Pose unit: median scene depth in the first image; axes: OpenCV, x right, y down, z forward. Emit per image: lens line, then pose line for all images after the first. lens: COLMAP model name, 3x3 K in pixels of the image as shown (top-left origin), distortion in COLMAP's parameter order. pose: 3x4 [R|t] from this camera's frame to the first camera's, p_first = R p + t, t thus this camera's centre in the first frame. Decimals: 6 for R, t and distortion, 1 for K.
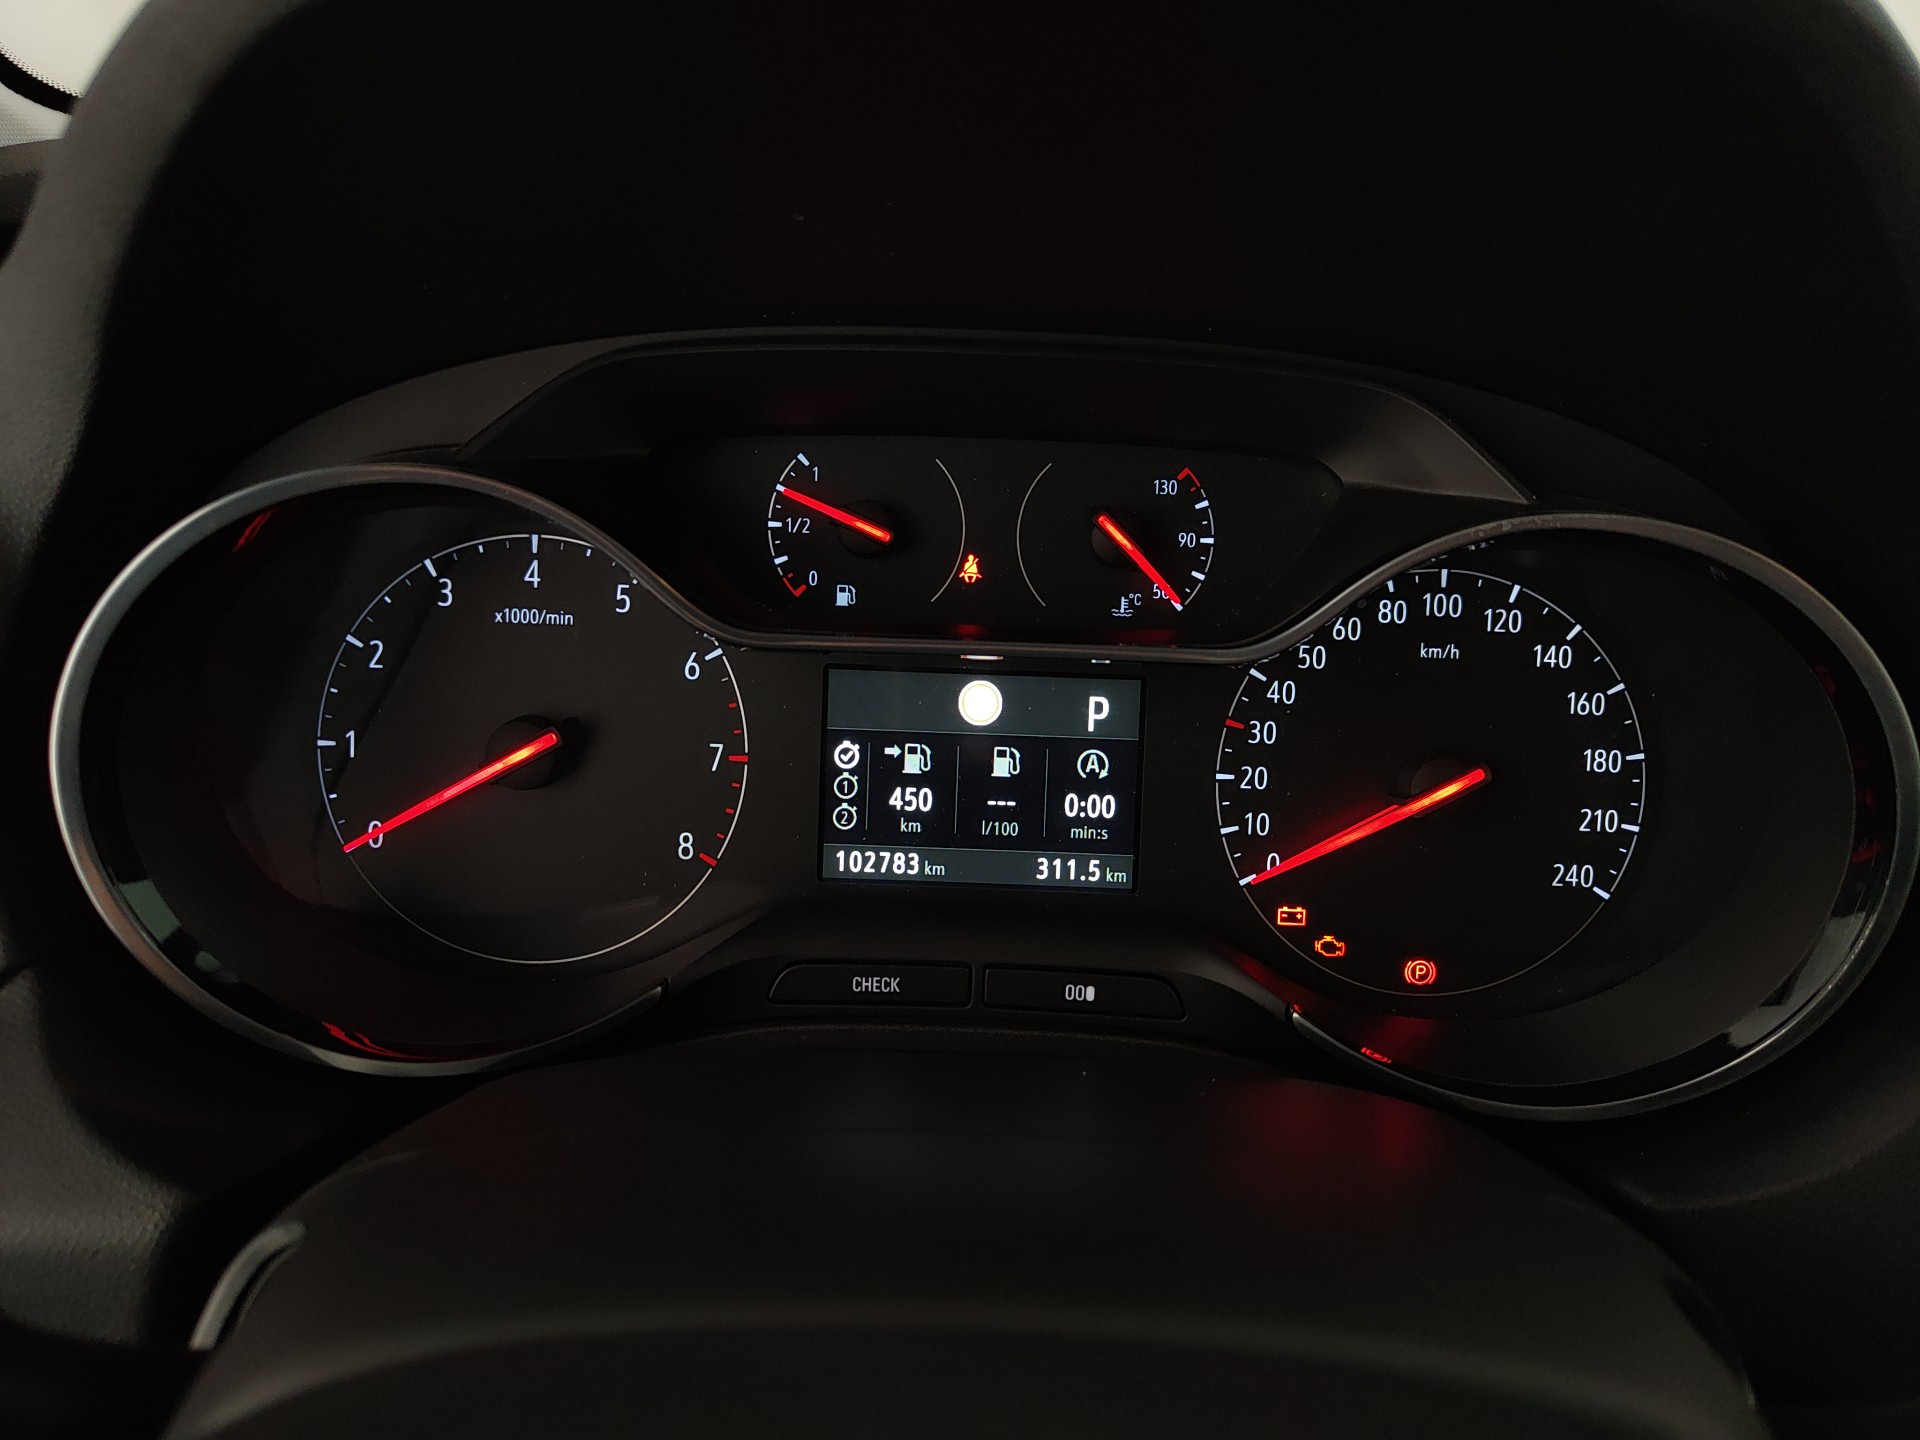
lens RADIAL K [[1426.9, 0, 970.5], [0, 1426.9, 719.0], [0, 0, 1]] dist [0.014630, -0.038445]
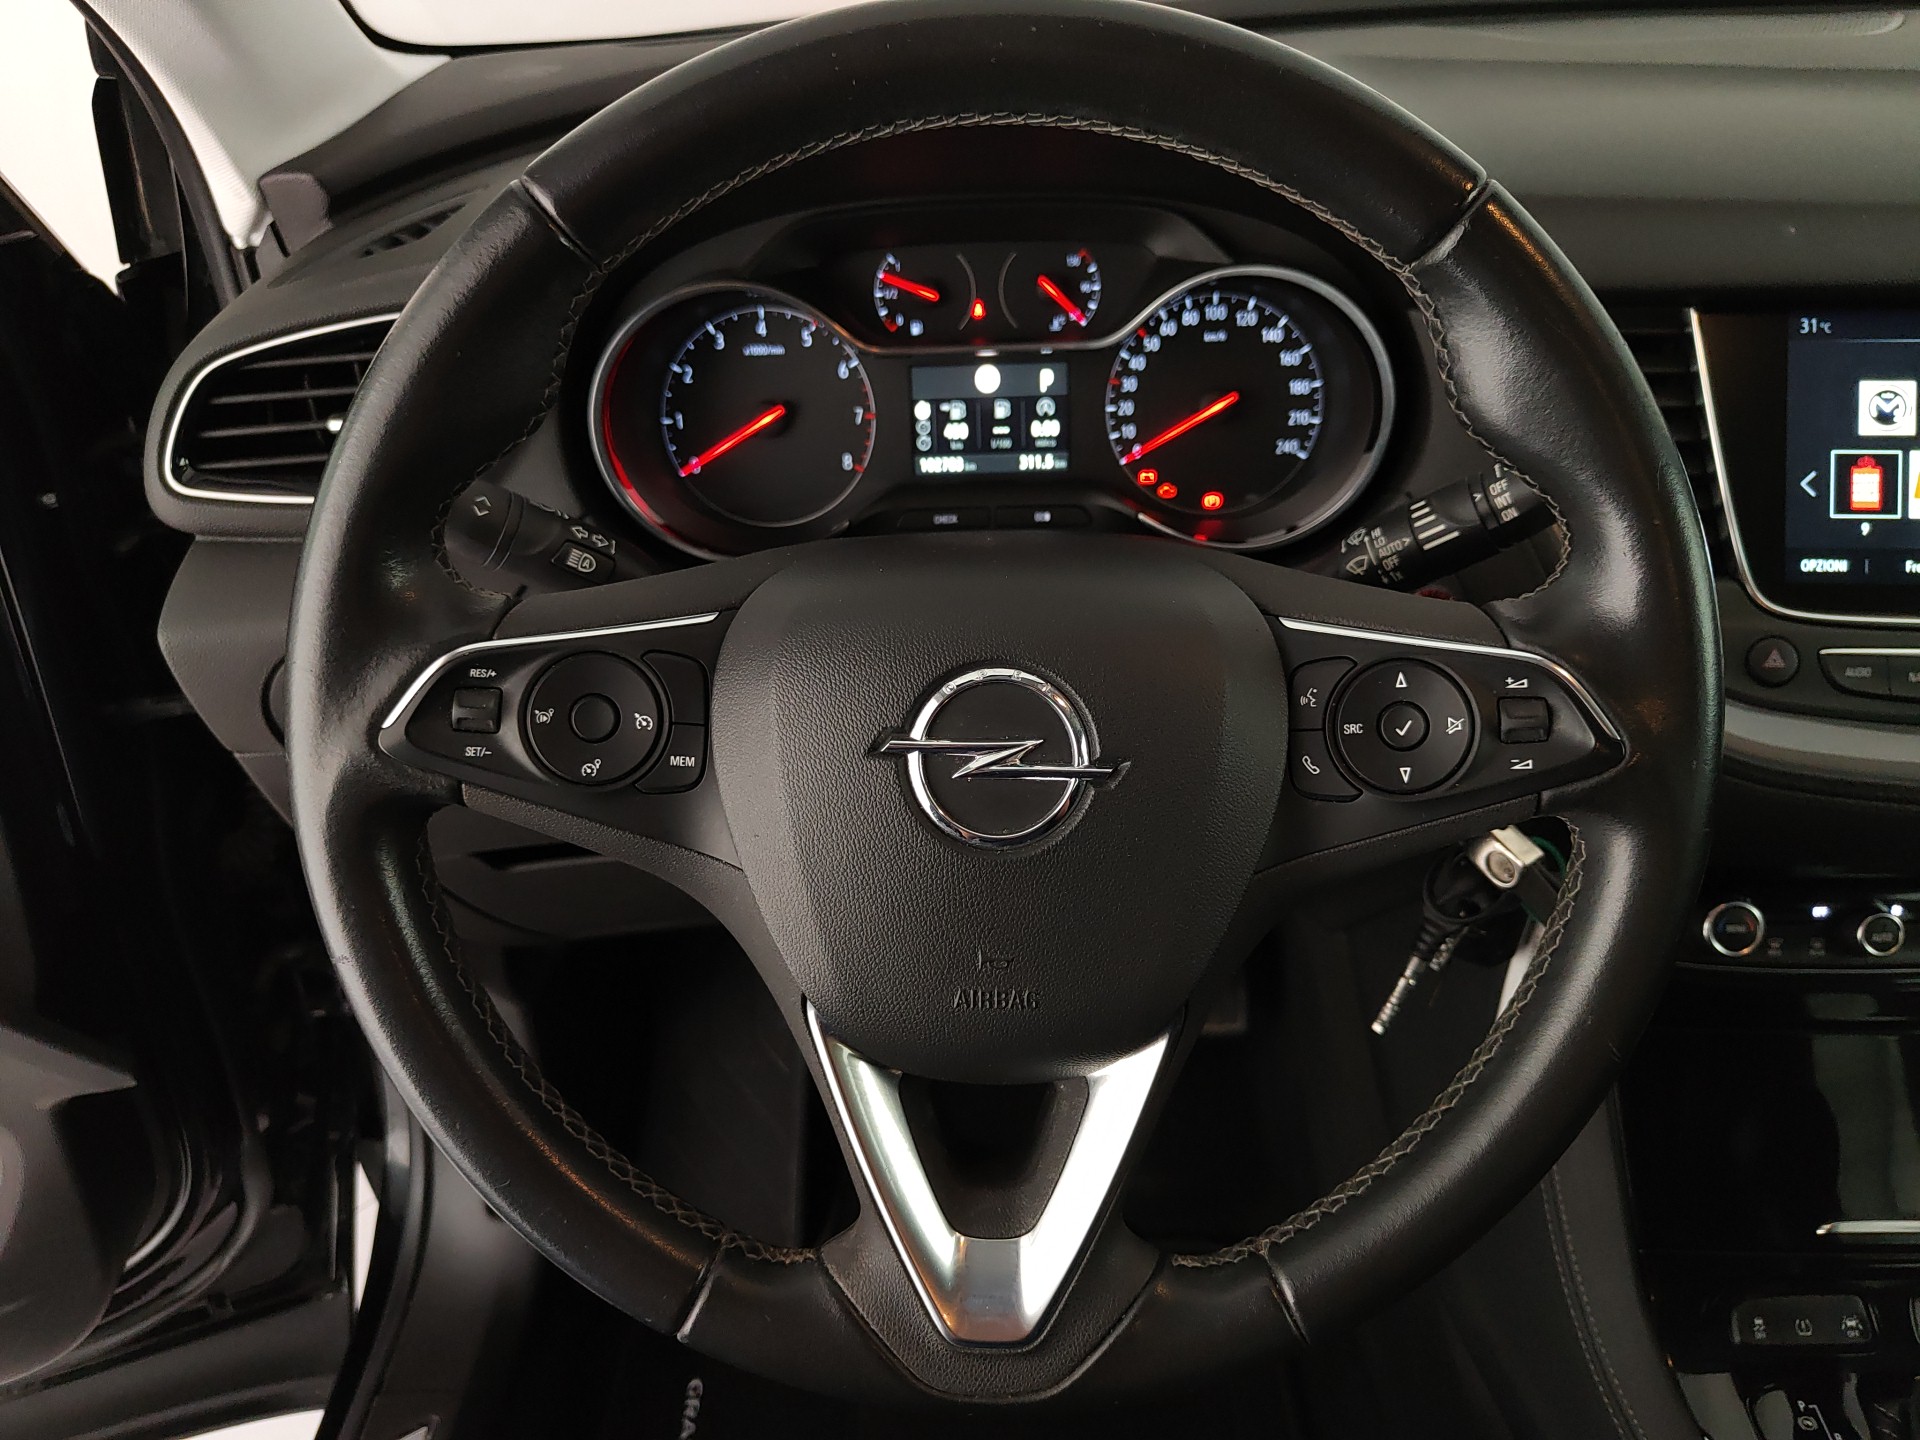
lens RADIAL K [[1426.9, 0, 961.8], [0, 1426.9, 739.3], [0, 0, 1]] dist [0.014630, -0.038445]
pose [[0.997401, -0.058211, -0.042460, 0.026962], [0.065234, 0.979783, 0.189128, 0.103211], [0.030592, -0.191406, 0.981034, -1.075007]]
